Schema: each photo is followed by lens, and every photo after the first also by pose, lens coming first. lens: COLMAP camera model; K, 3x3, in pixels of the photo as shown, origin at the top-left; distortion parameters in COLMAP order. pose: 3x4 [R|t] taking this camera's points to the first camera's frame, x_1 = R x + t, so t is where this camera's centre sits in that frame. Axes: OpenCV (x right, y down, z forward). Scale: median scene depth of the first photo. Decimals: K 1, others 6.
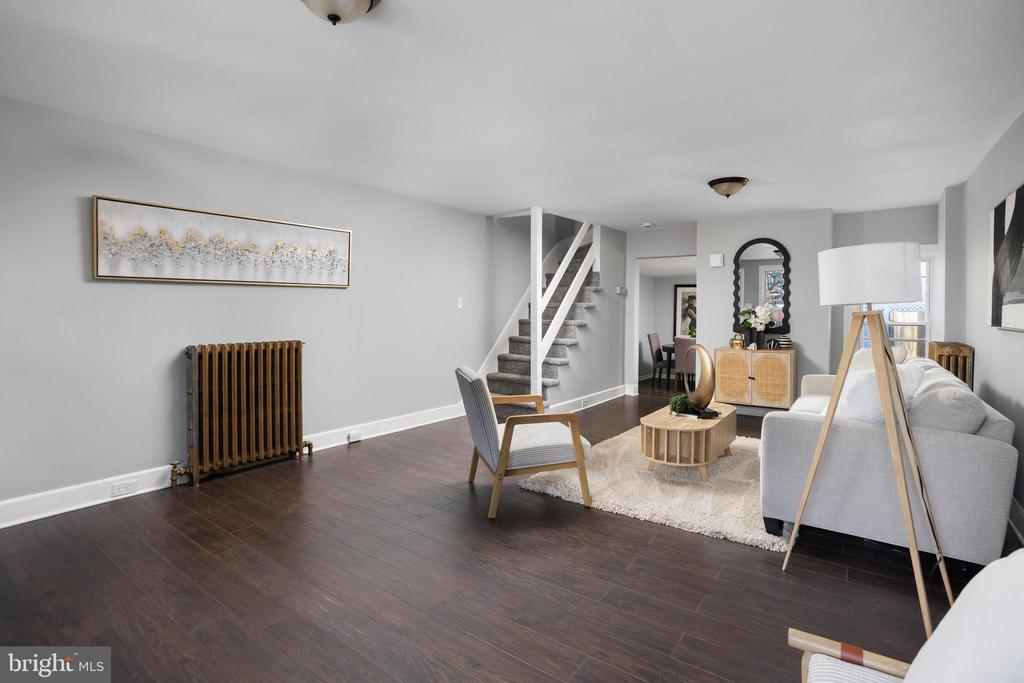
lens RADIAL K [[492.4, 0, 531.0], [0, 492.4, 317.1], [0, 0, 1]] dist [-0.029186, 0.000429]
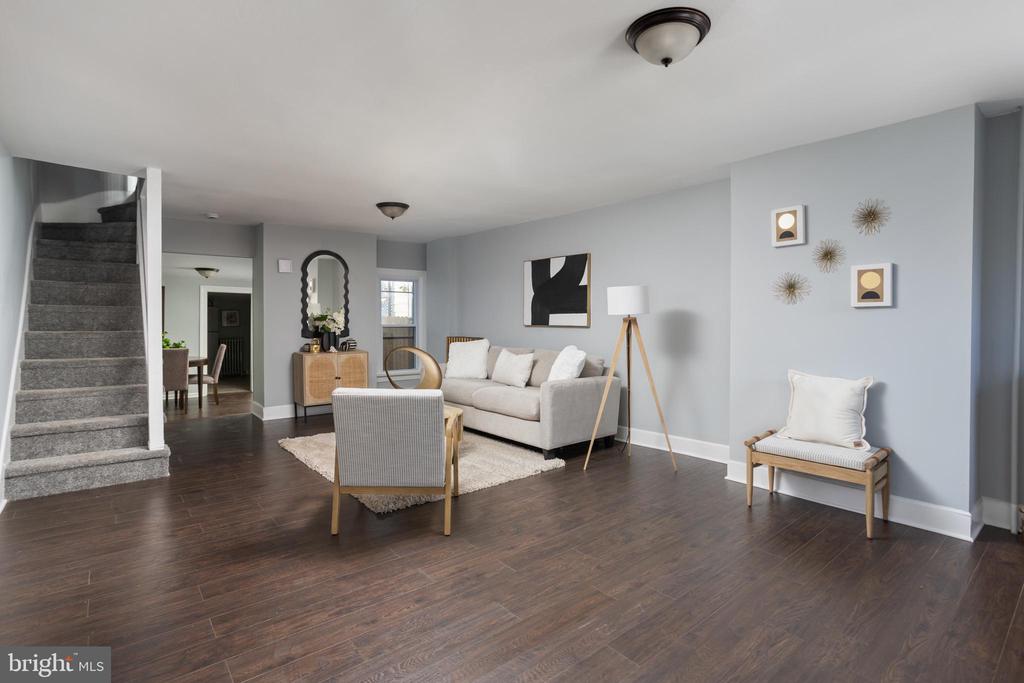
lens RADIAL K [[492.4, 0, 508.3], [0, 492.4, 316.4], [0, 0, 1]] dist [-0.029186, 0.000429]
pose [[0.281167, -0.001654, 0.959657, -0.479965], [0.014012, 0.999899, -0.002382, -0.005711], [-0.959556, 0.014116, 0.281162, 0.305801]]
